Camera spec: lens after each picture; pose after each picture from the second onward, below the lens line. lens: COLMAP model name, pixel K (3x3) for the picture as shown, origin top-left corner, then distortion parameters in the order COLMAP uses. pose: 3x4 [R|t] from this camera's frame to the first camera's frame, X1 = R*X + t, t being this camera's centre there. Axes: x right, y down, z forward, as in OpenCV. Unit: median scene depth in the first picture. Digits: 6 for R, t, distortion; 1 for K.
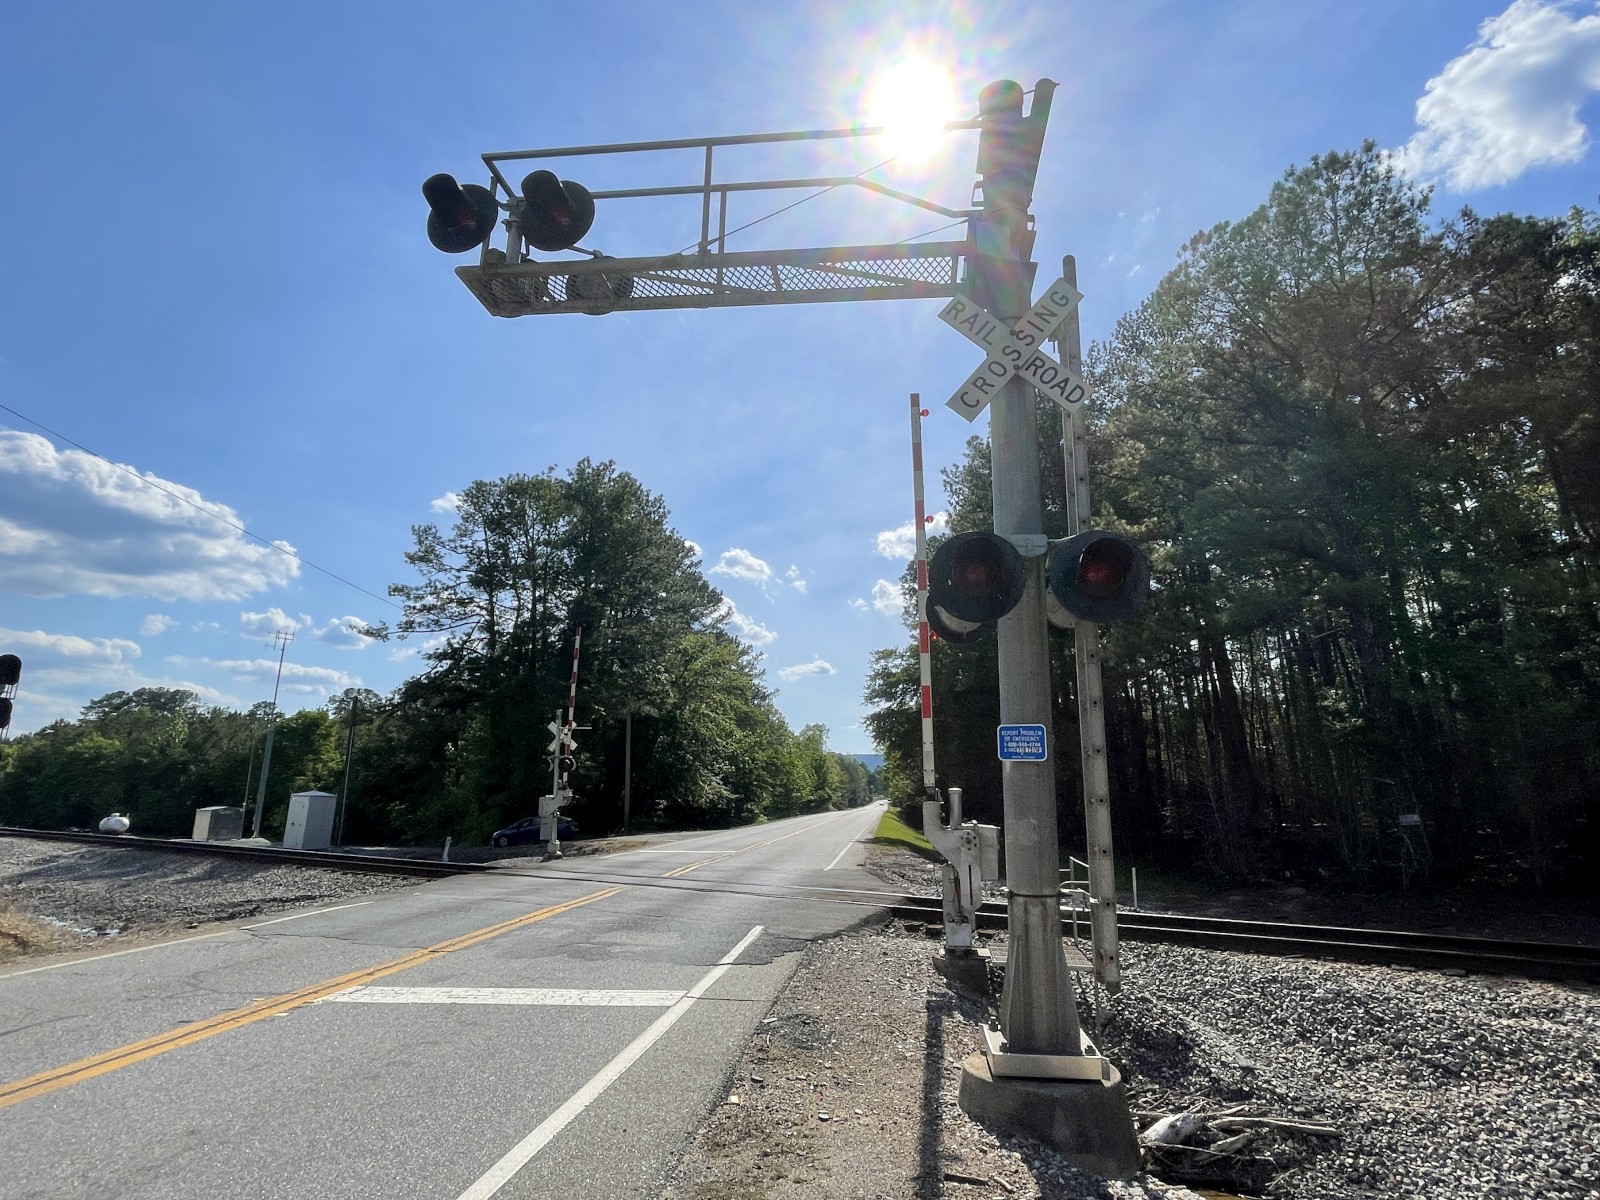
lens RADIAL K [[831.8, 0, 804.0], [0, 831.8, 596.8], [0, 0, 1]] dist [0.000201, -0.000655]
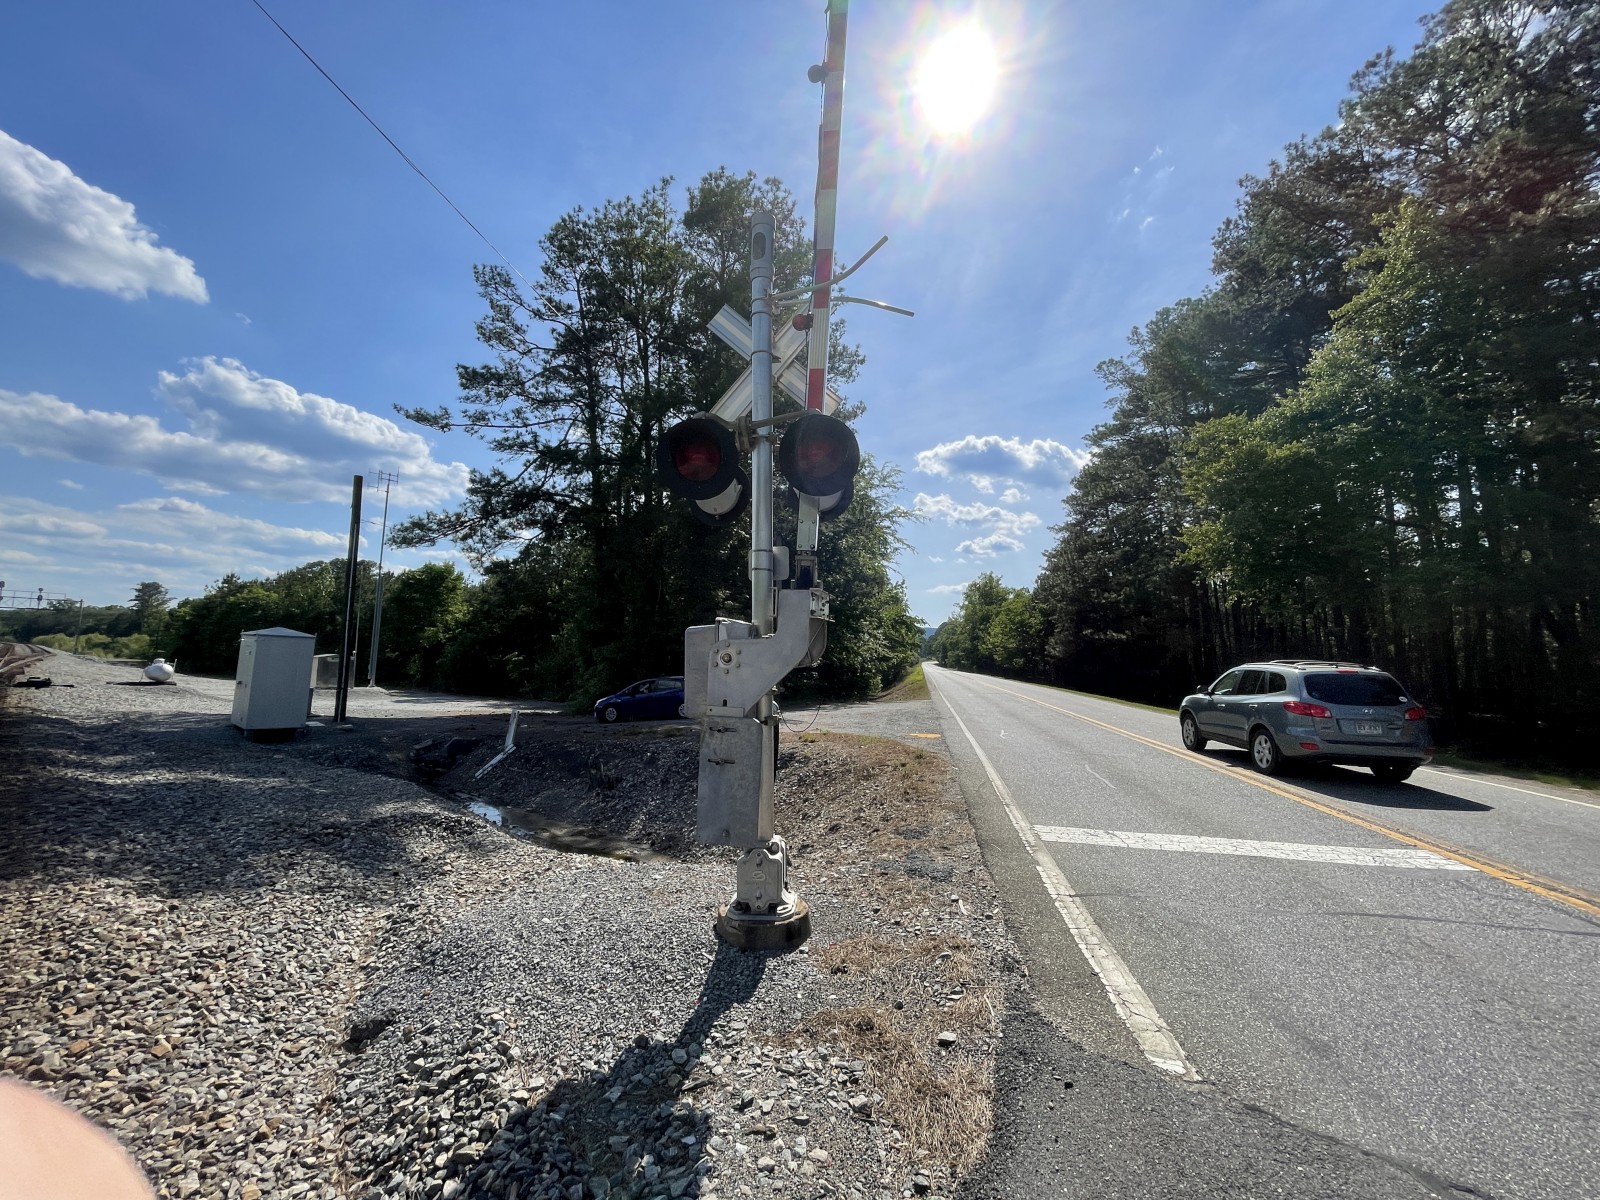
lens RADIAL K [[642.4, 0, 809.9], [0, 642.4, 599.2], [0, 0, 1]] dist [-0.002303, 0.000057]
pose [[0.997482, 0.015334, -0.069236, -0.377306], [-0.005153, 0.989432, 0.144905, 0.288559], [0.070726, -0.144183, 0.987020, 1.150297]]
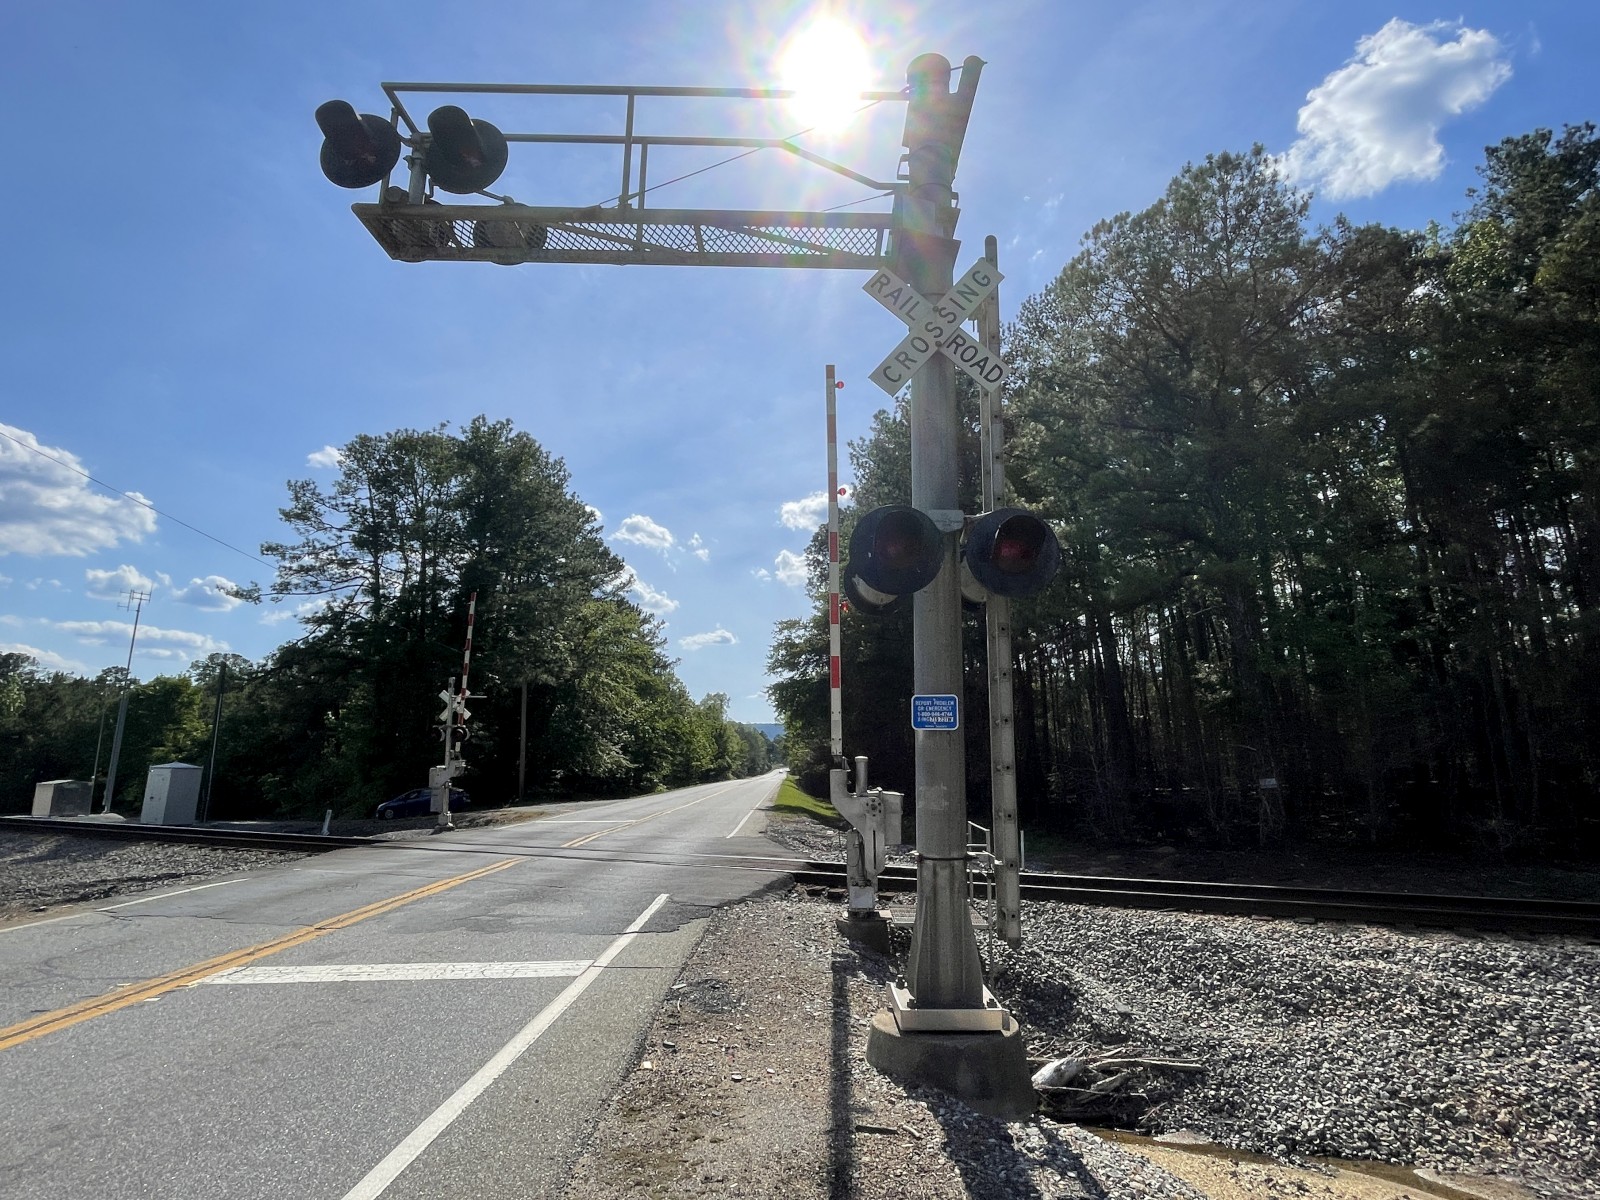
lens RADIAL K [[831.8, 0, 804.0], [0, 831.8, 596.8], [0, 0, 1]] dist [0.000201, -0.000655]
pose [[0.992972, 0.017615, 0.117034, -0.005480], [-0.021815, 0.999159, 0.034711, 0.000040], [-0.116324, -0.037020, 0.992521, 0.000408]]
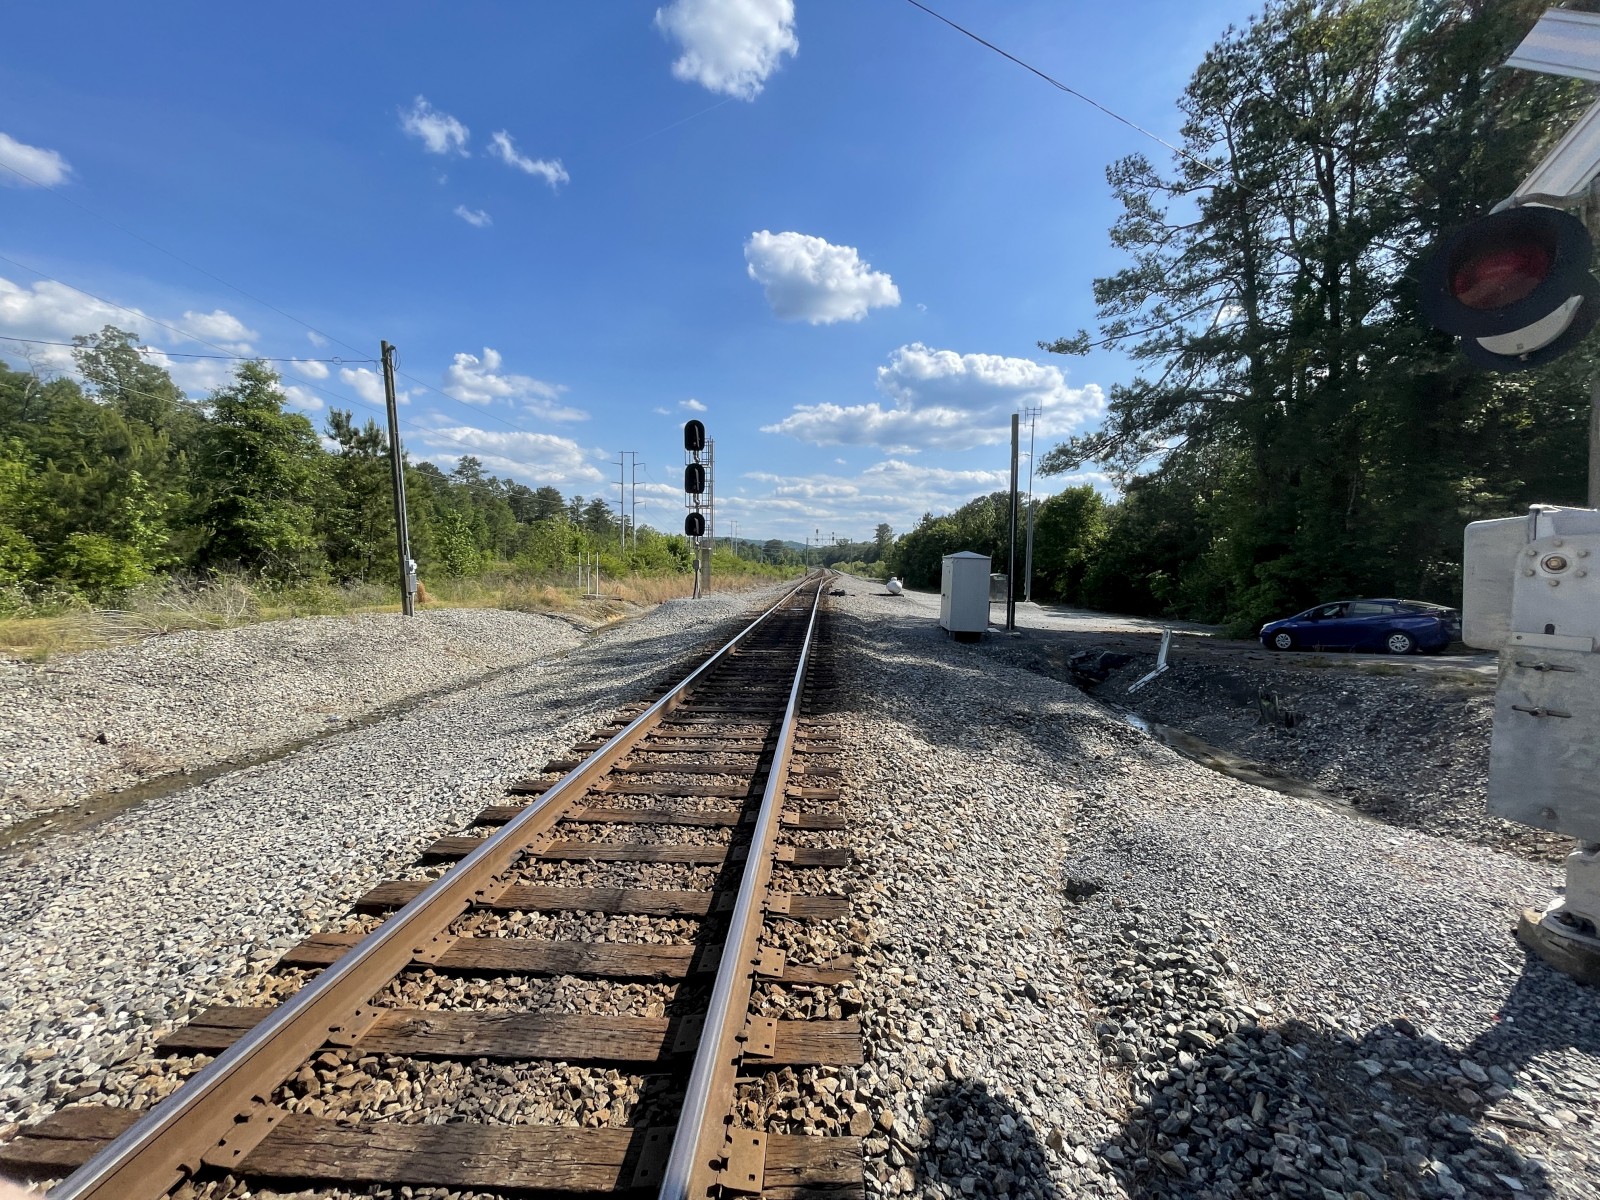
lens RADIAL K [[646.1, 0, 804.1], [0, 646.1, 601.0], [0, 0, 1]] dist [-0.002279, -0.000204]
pose [[0.550244, 0.050502, -0.833476, -0.409219], [0.184471, 0.966154, 0.180325, 0.291944], [0.814372, -0.252975, 0.522304, 1.130220]]
